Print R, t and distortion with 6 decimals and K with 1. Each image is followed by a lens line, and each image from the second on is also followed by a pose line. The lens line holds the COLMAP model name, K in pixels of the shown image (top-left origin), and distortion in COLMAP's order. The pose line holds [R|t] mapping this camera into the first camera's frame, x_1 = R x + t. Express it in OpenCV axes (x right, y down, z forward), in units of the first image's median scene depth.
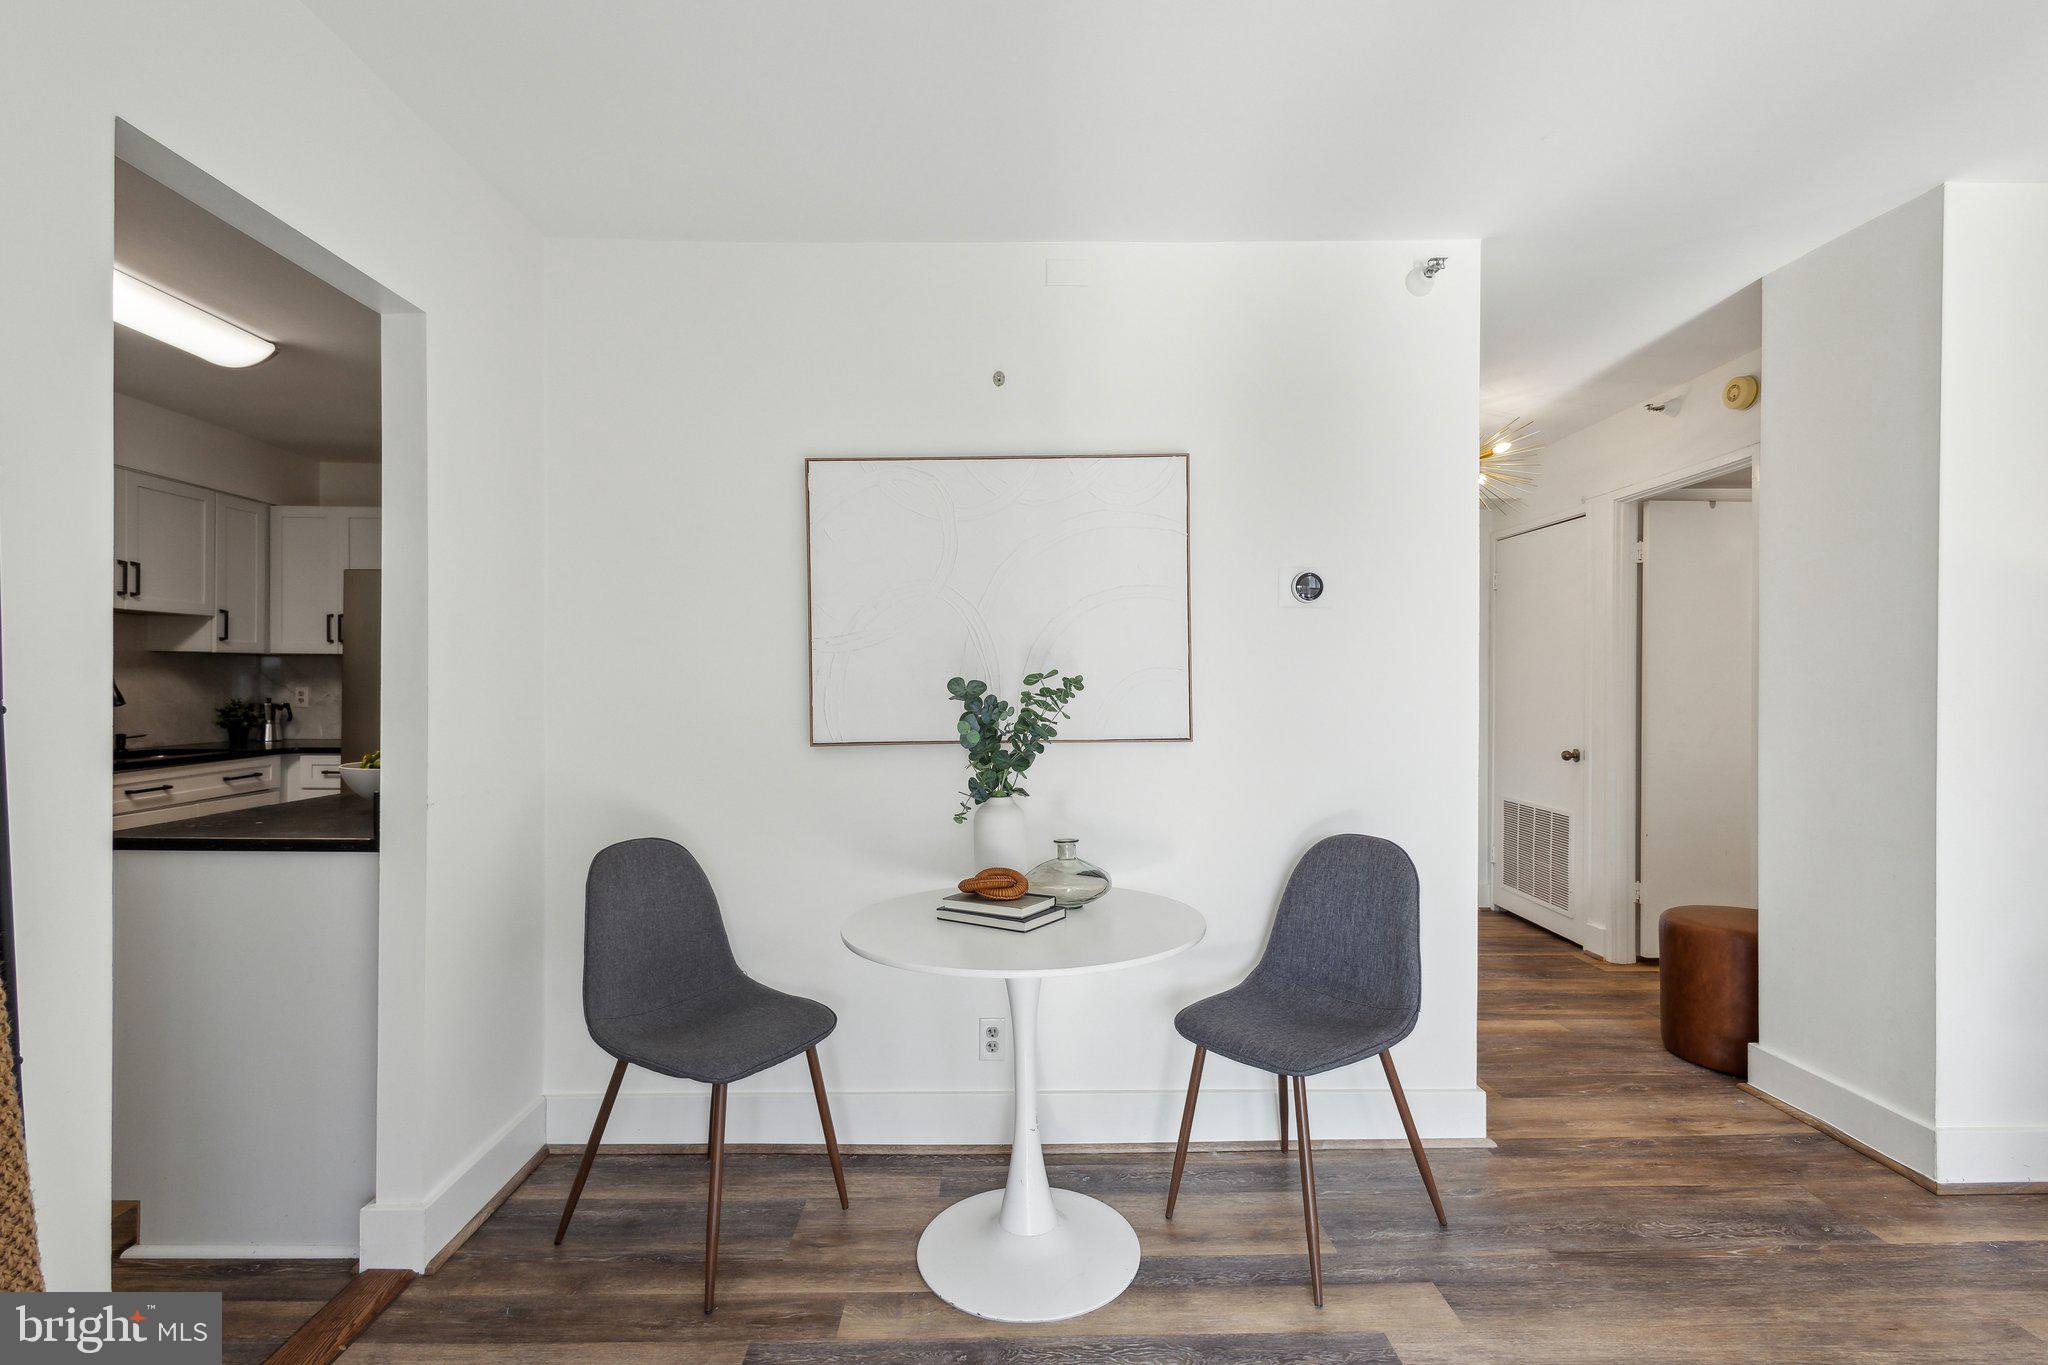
lens RADIAL K [[941.8, 0, 1014.1], [0, 941.8, 681.6], [0, 0, 1]] dist [0.013615, -0.002881]
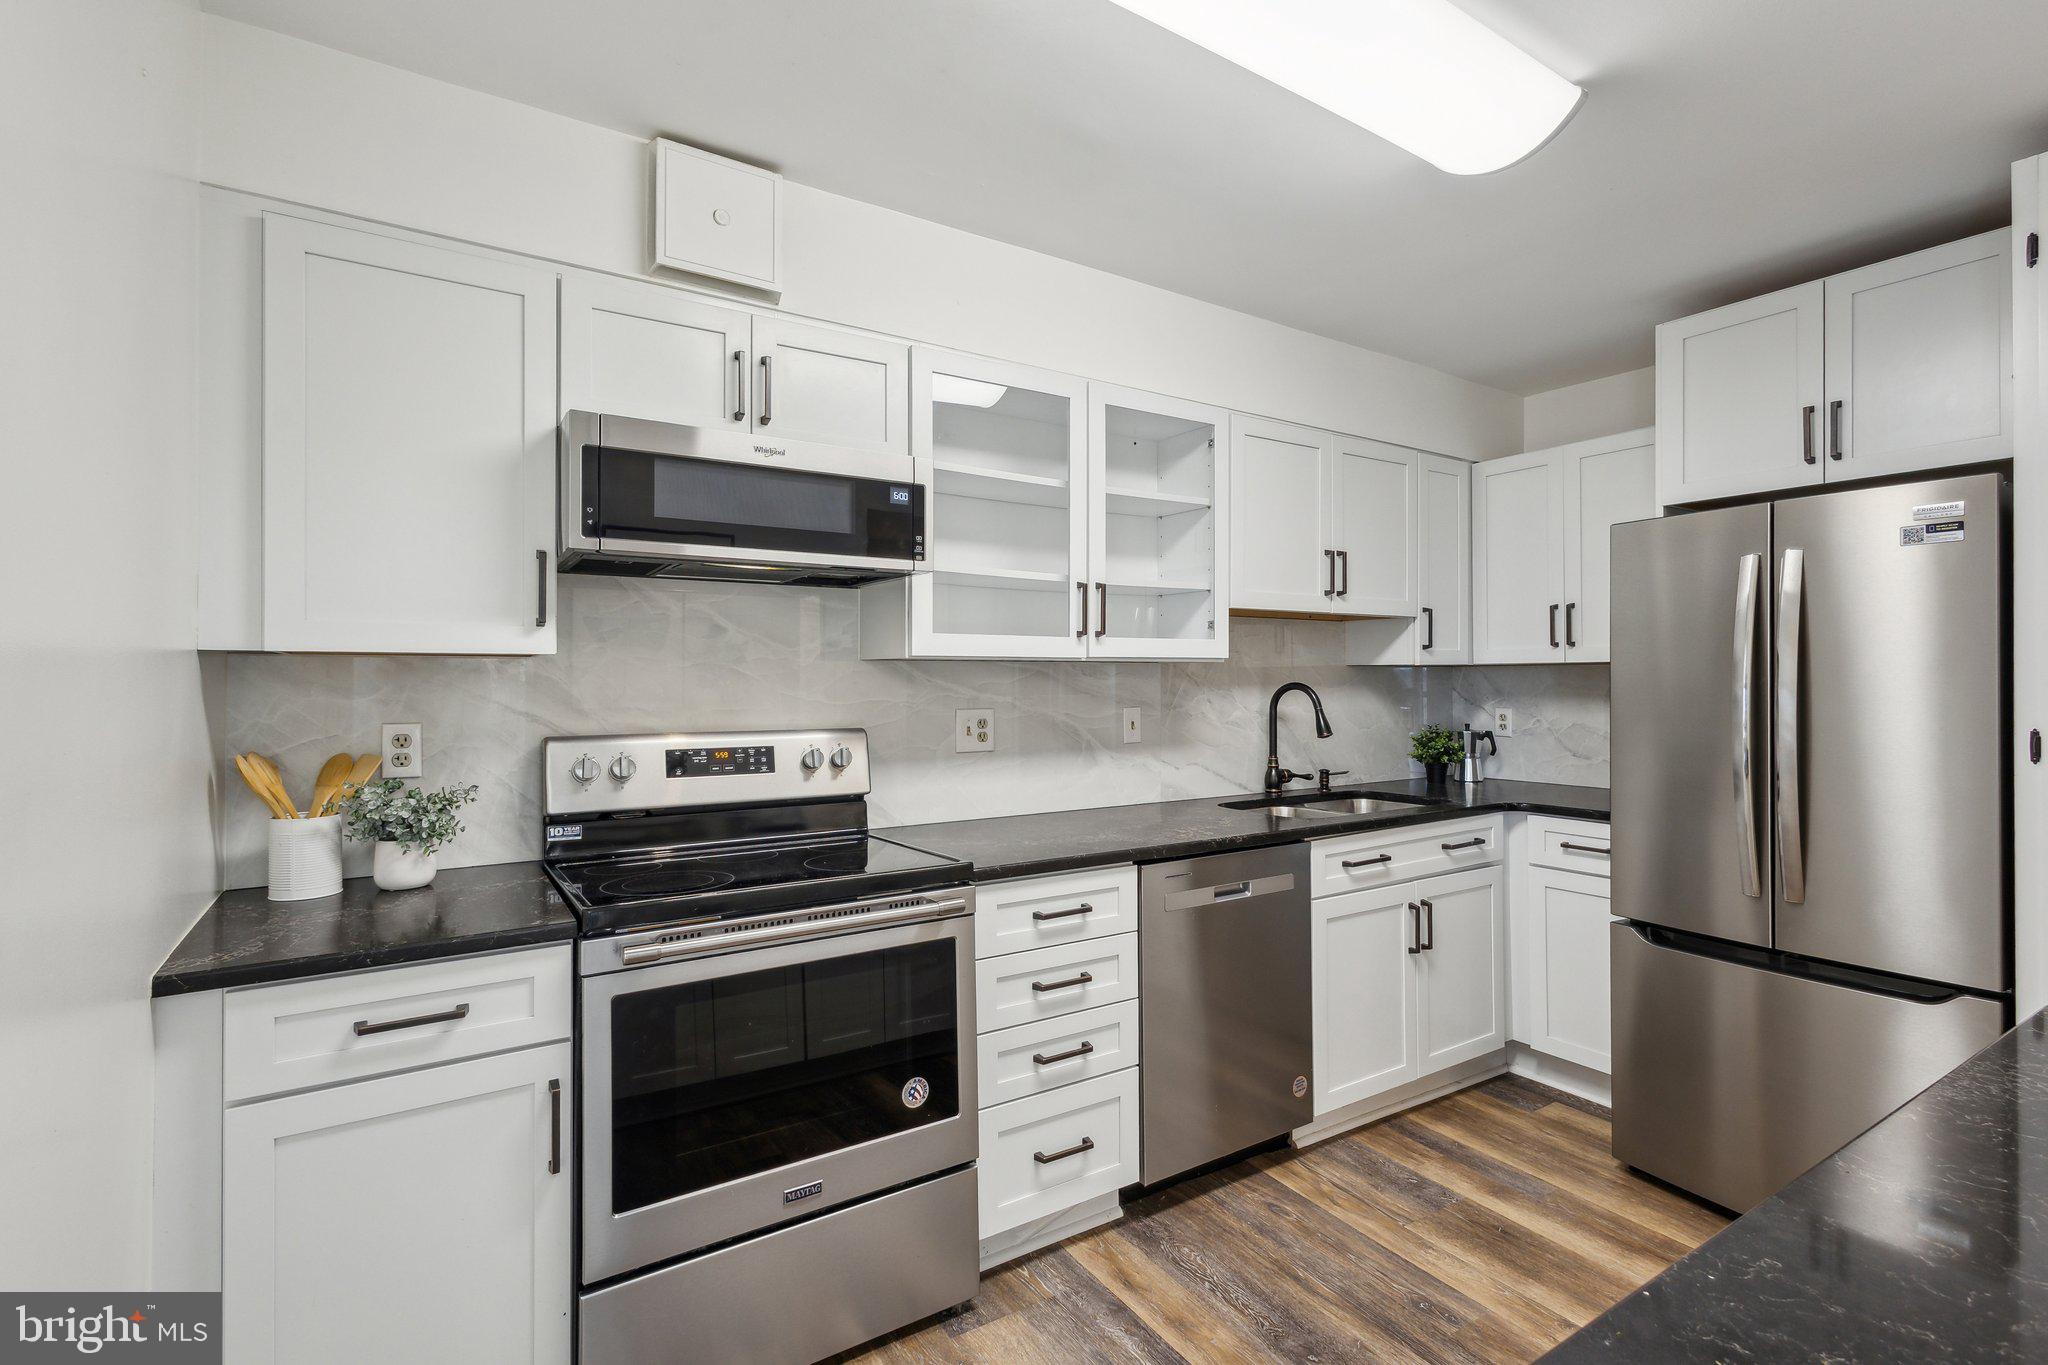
lens RADIAL K [[941.8, 0, 1027.4], [0, 941.8, 672.8], [0, 0, 1]] dist [0.013615, -0.002881]
pose [[0.529121, -0.012427, -0.848455, -0.375686], [0.007656, 0.999922, -0.009871, -0.020027], [0.848512, -0.001273, 0.529175, 0.347009]]
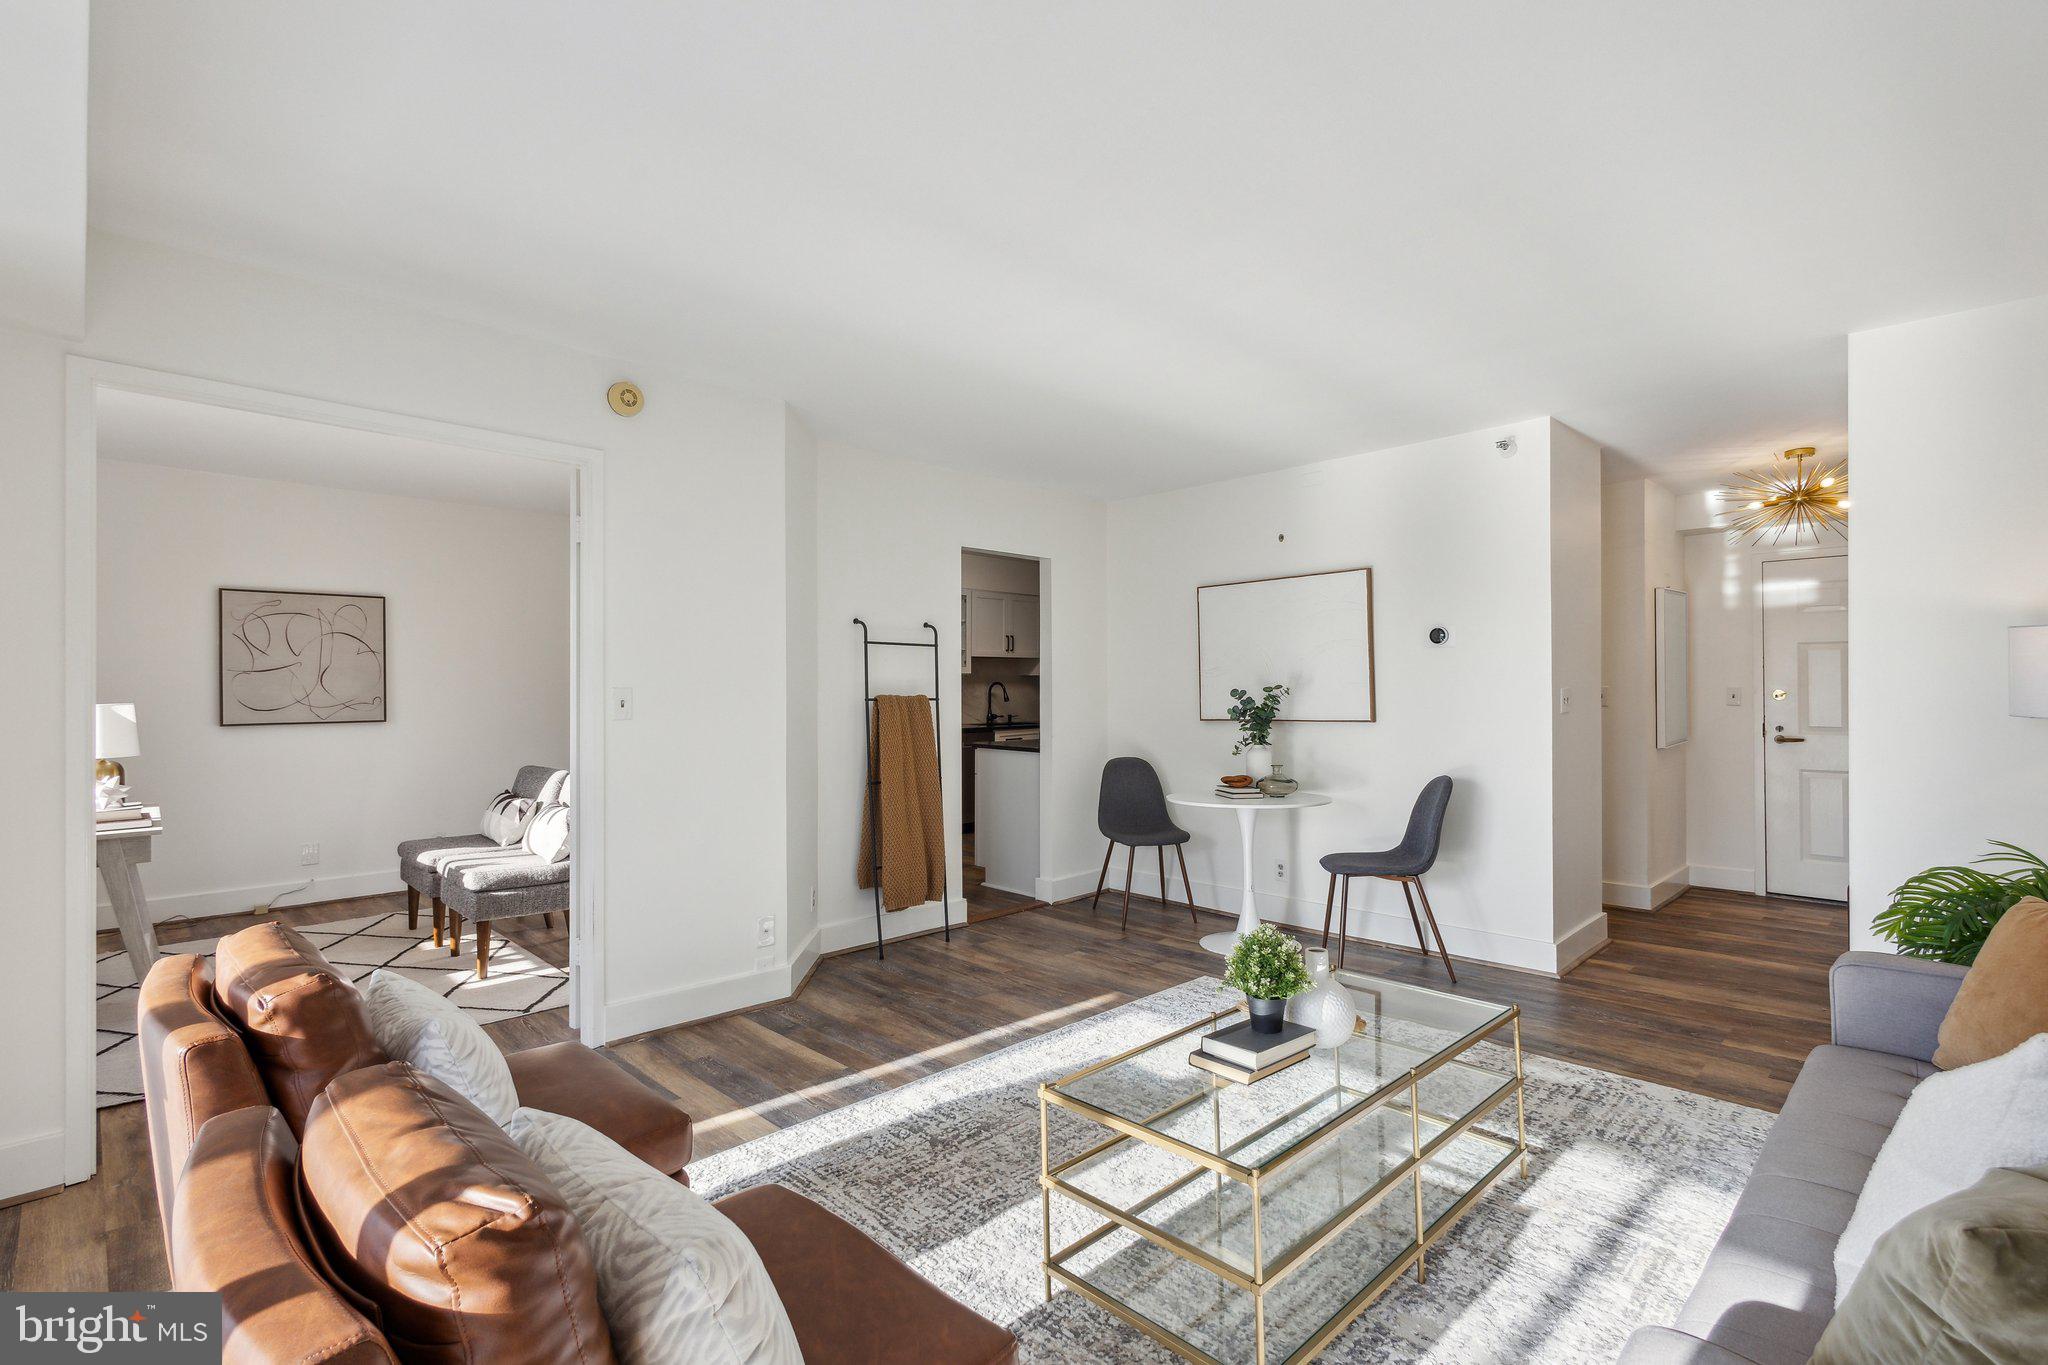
lens RADIAL K [[941.8, 0, 1025.9], [0, 941.8, 683.0], [0, 0, 1]] dist [0.013615, -0.002881]
pose [[0.696659, -0.007338, -0.717365, 0.591895], [0.003284, 0.999970, -0.007039, -0.001793], [0.717395, 0.002548, 0.696662, -0.441618]]
